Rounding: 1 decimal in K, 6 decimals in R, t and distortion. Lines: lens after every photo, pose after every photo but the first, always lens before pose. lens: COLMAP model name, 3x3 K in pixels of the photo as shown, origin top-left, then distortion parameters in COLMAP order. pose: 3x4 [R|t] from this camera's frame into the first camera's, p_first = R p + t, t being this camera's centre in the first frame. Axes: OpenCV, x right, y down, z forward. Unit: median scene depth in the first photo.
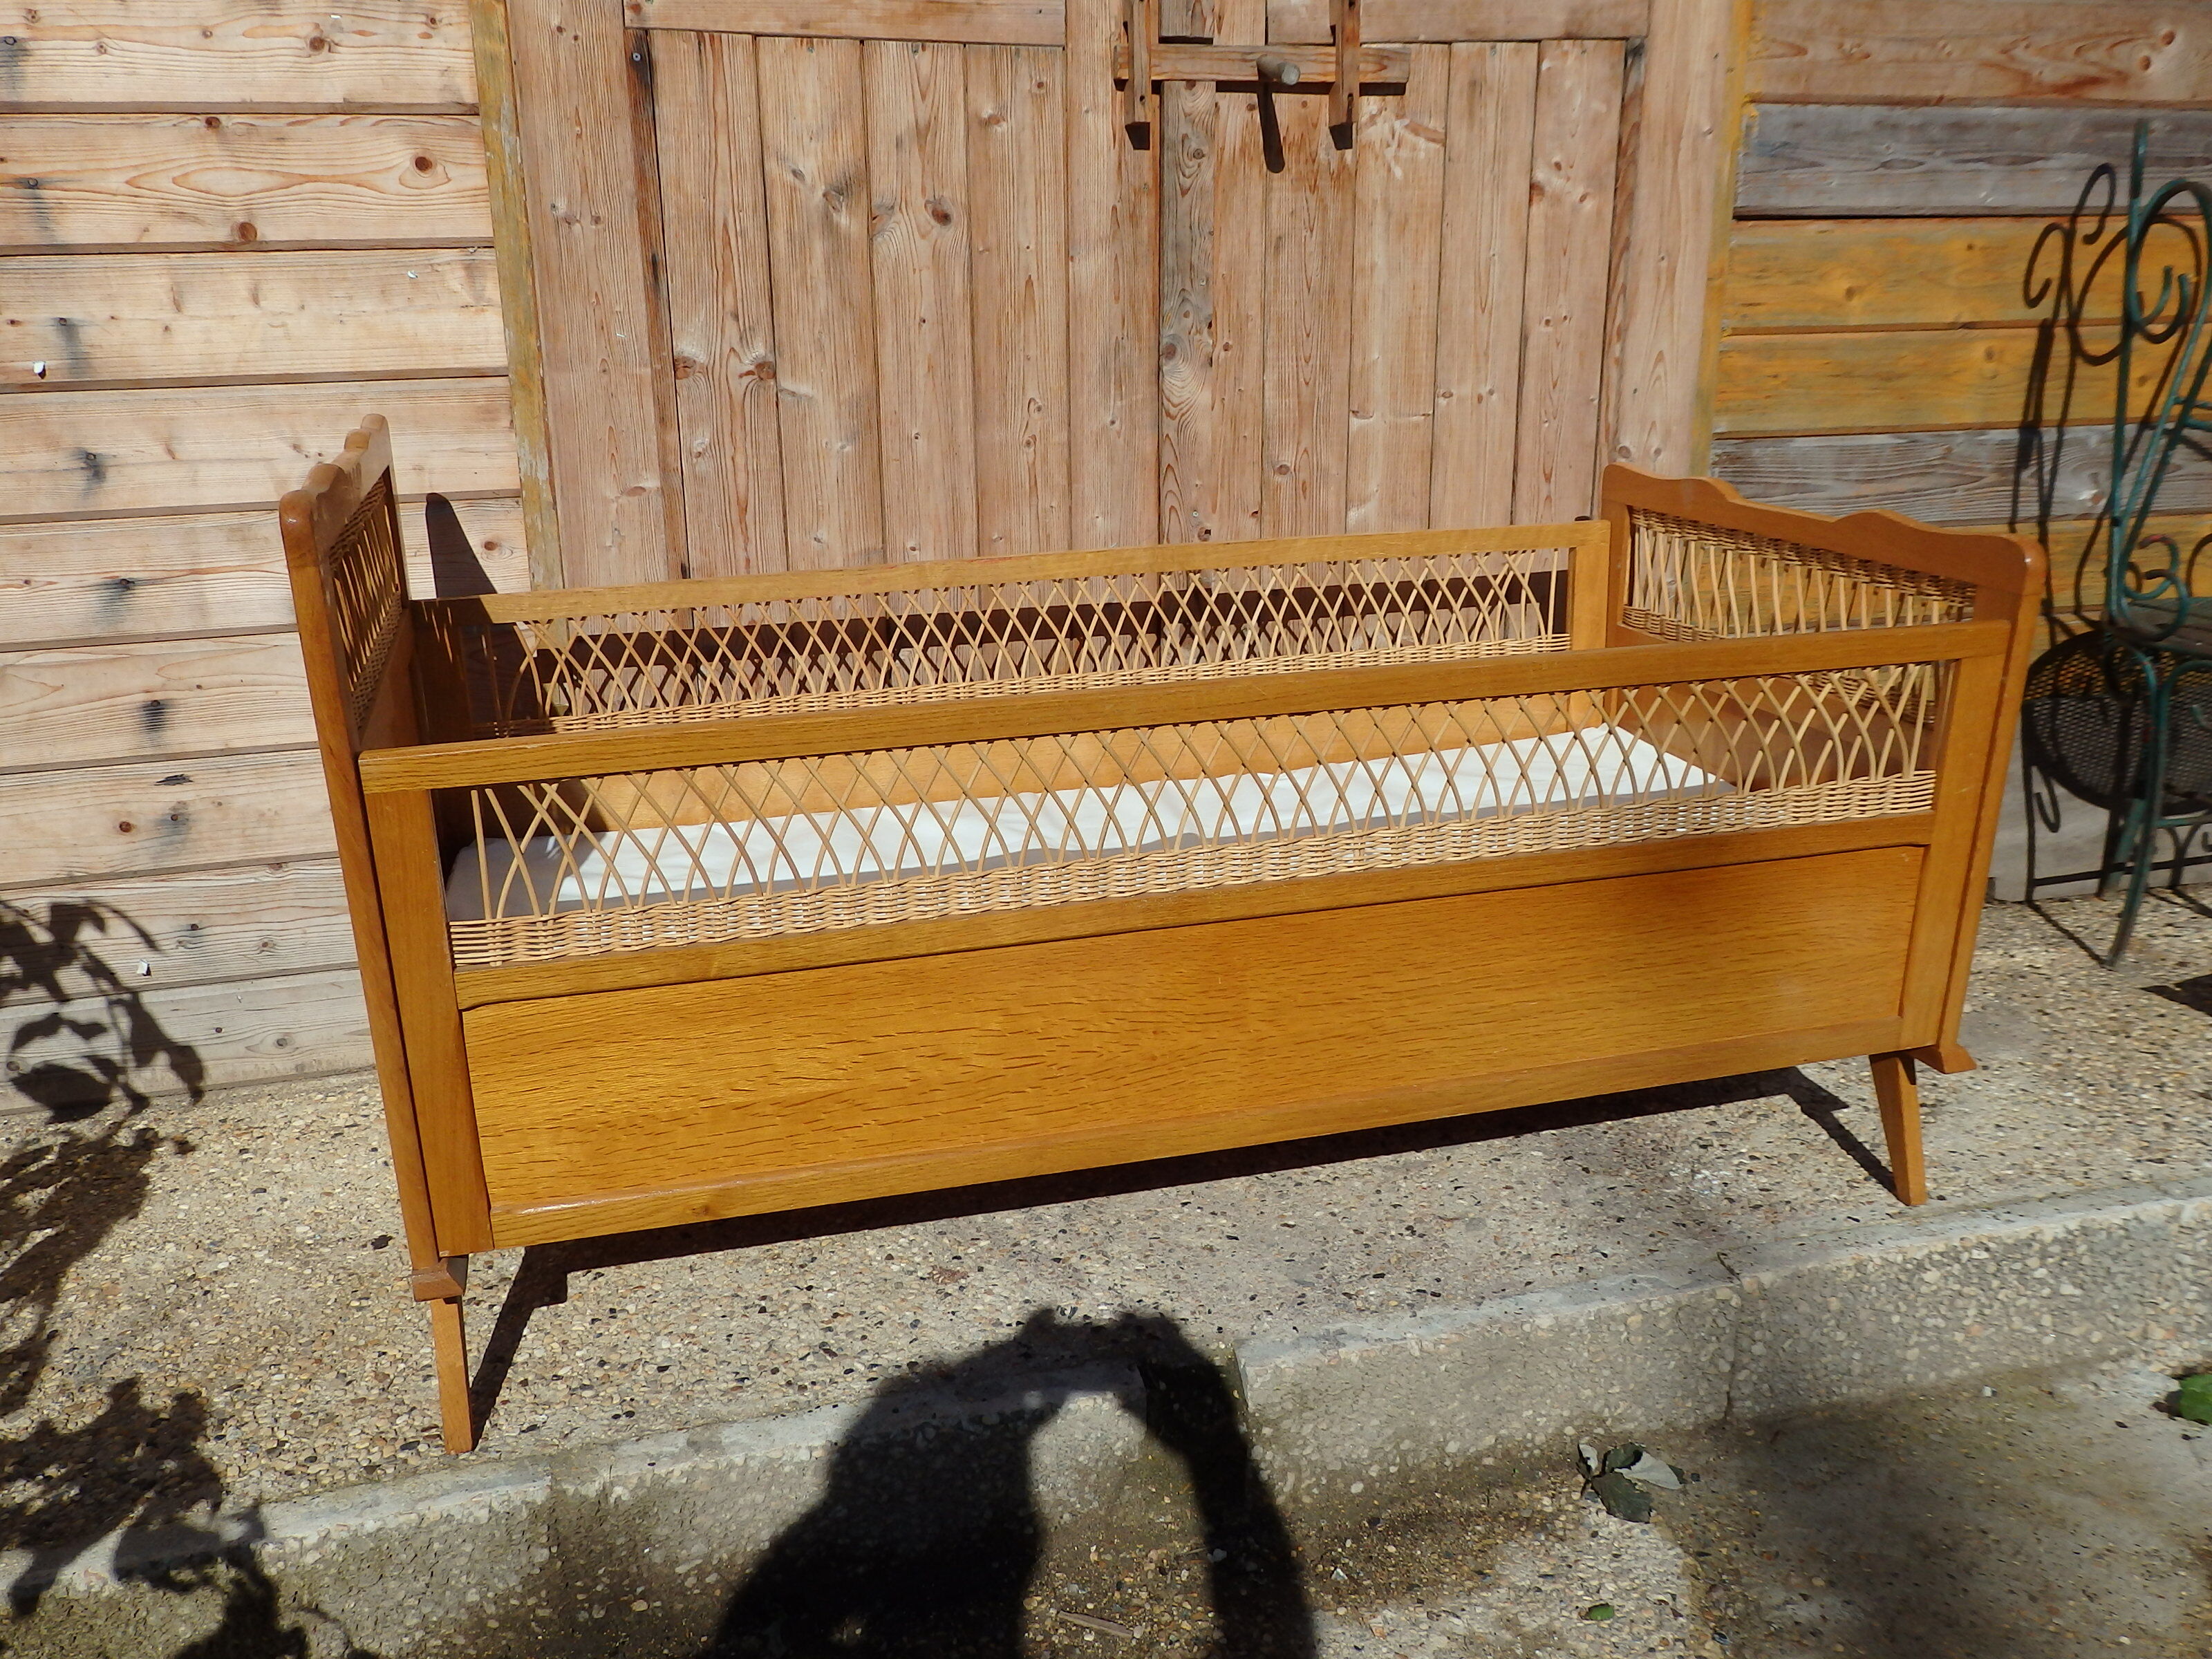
lens RADIAL K [[1753.2, 0, 1106.0], [0, 1753.2, 829.5], [0, 0, 1]] dist [0.037630, 0.004203]
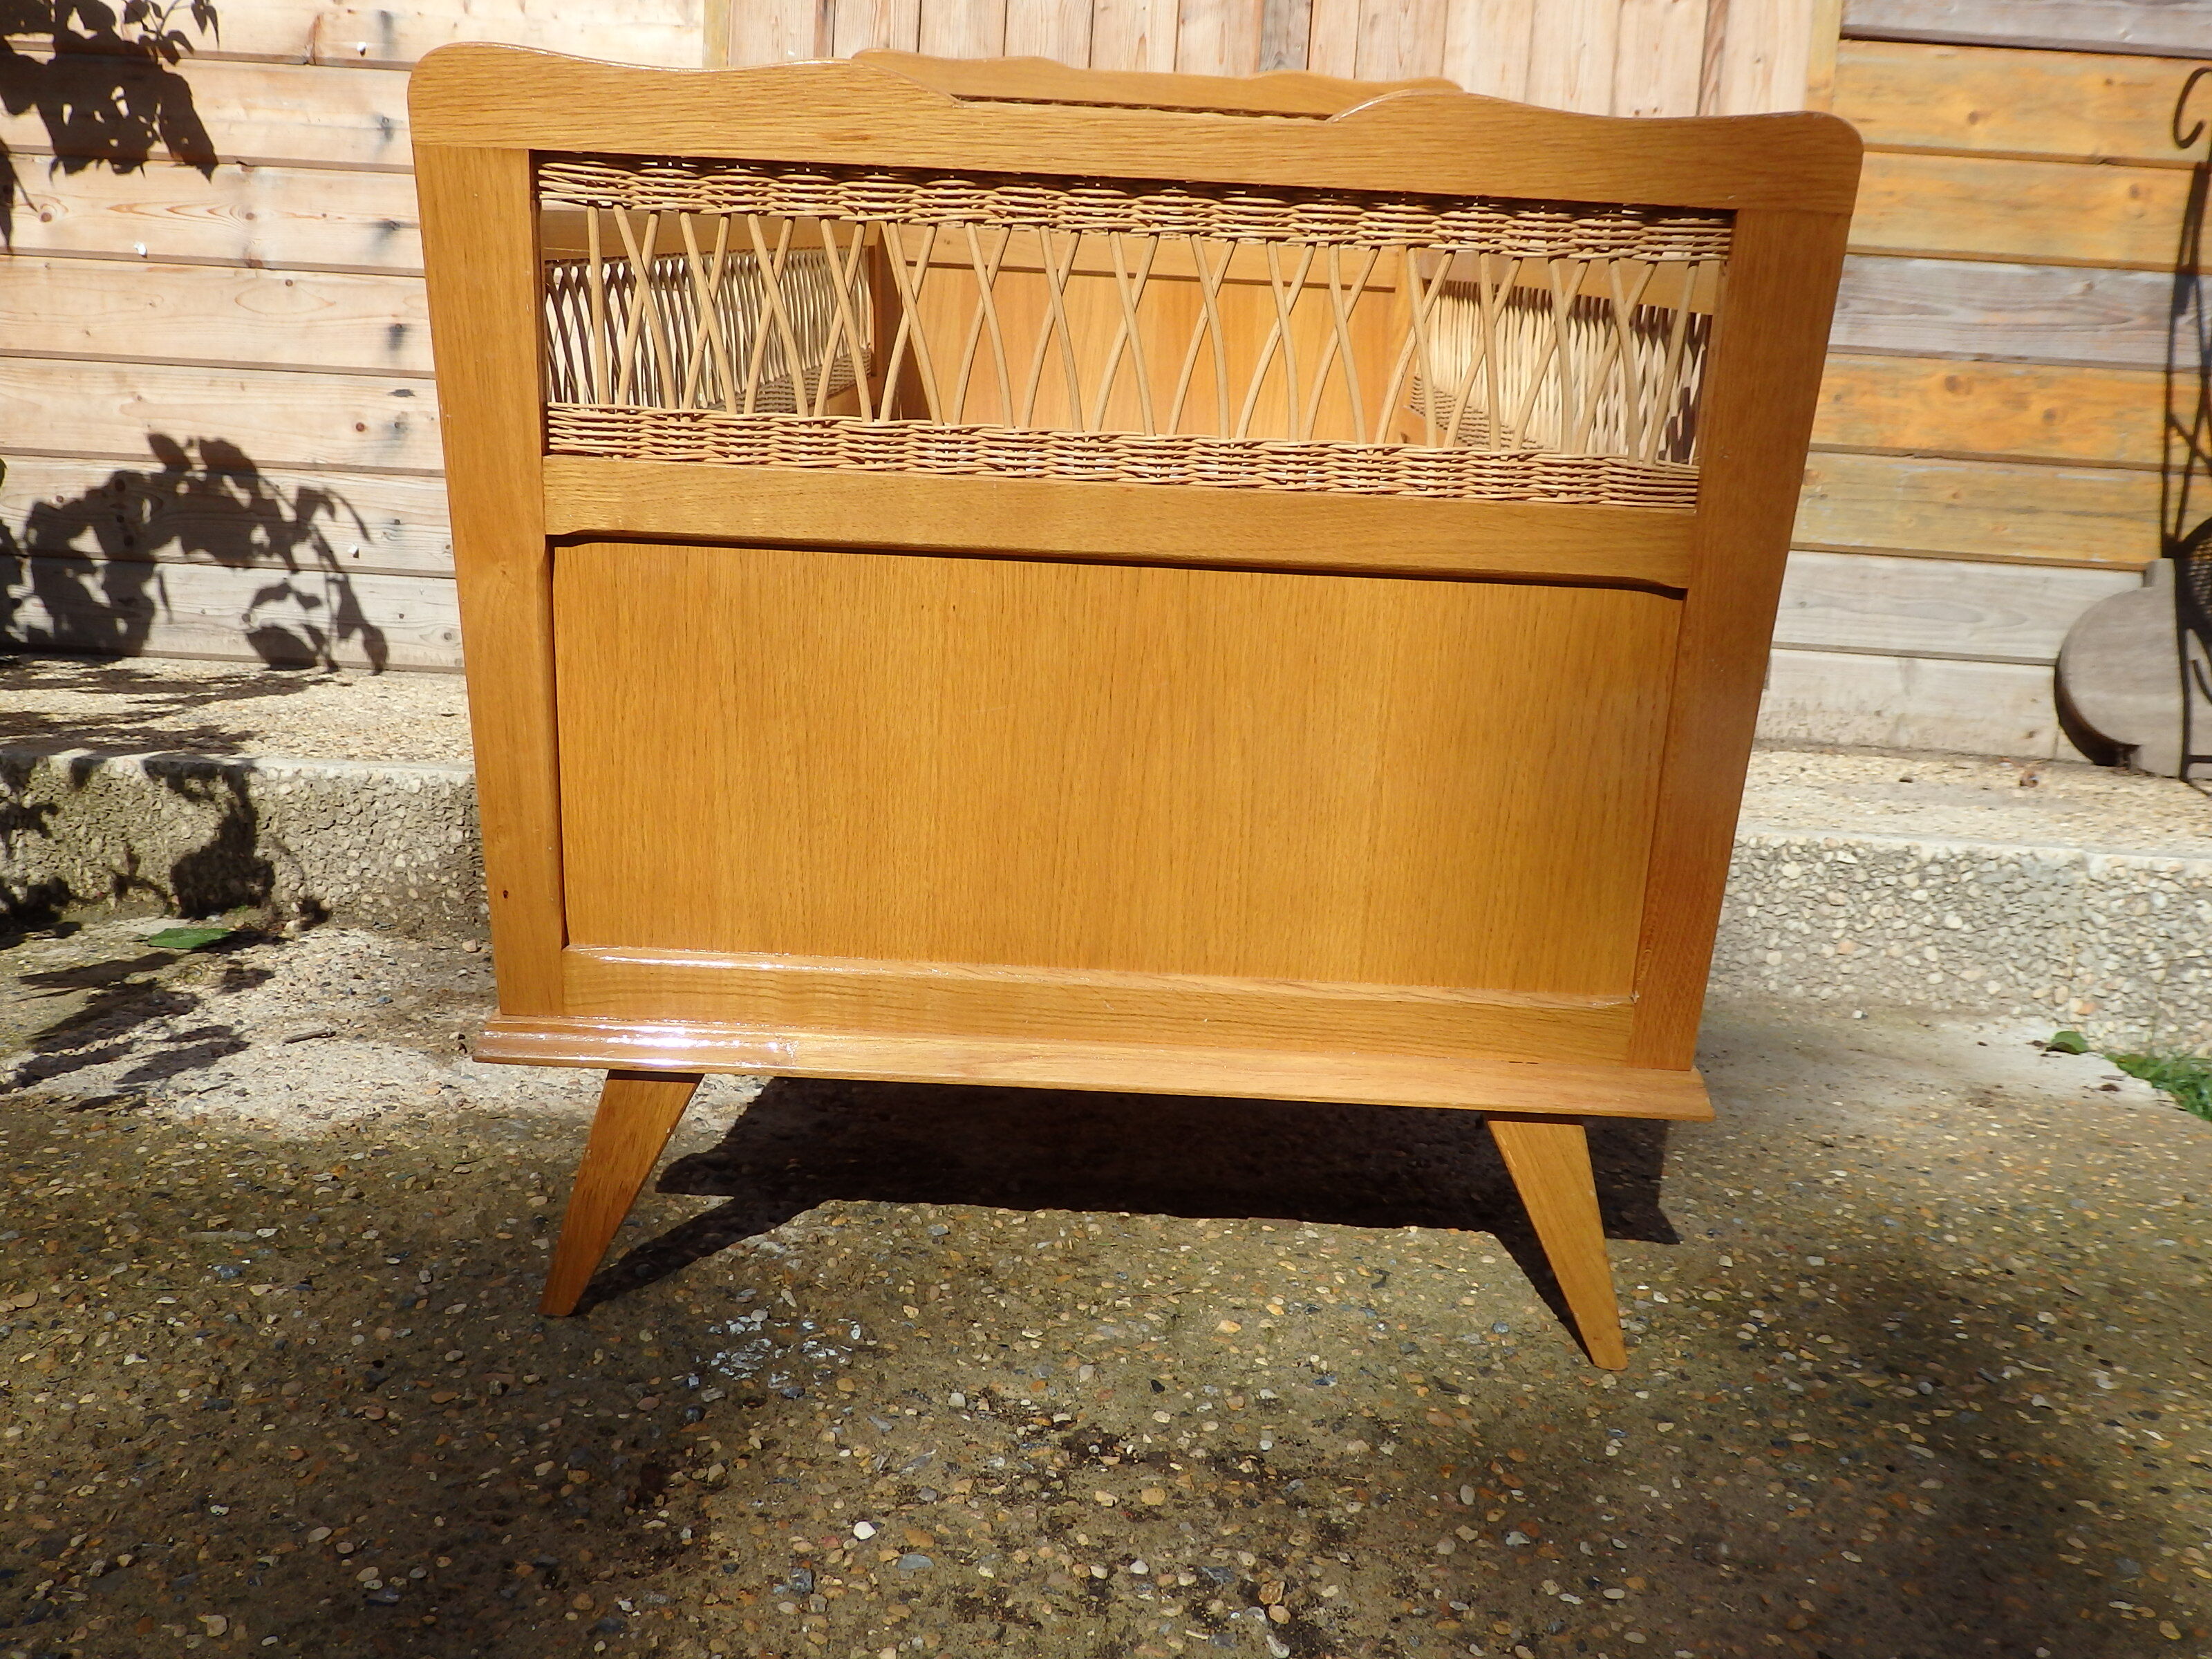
lens RADIAL K [[1926.5, 0, 1170.3], [0, 1926.5, 828.9], [0, 0, 1]] dist [0.035704, -0.012461]
pose [[0.963642, 0.104262, -0.246017, 0.374331], [-0.145180, 0.977268, -0.154498, 0.425894], [0.224316, 0.184597, 0.956873, -0.120225]]
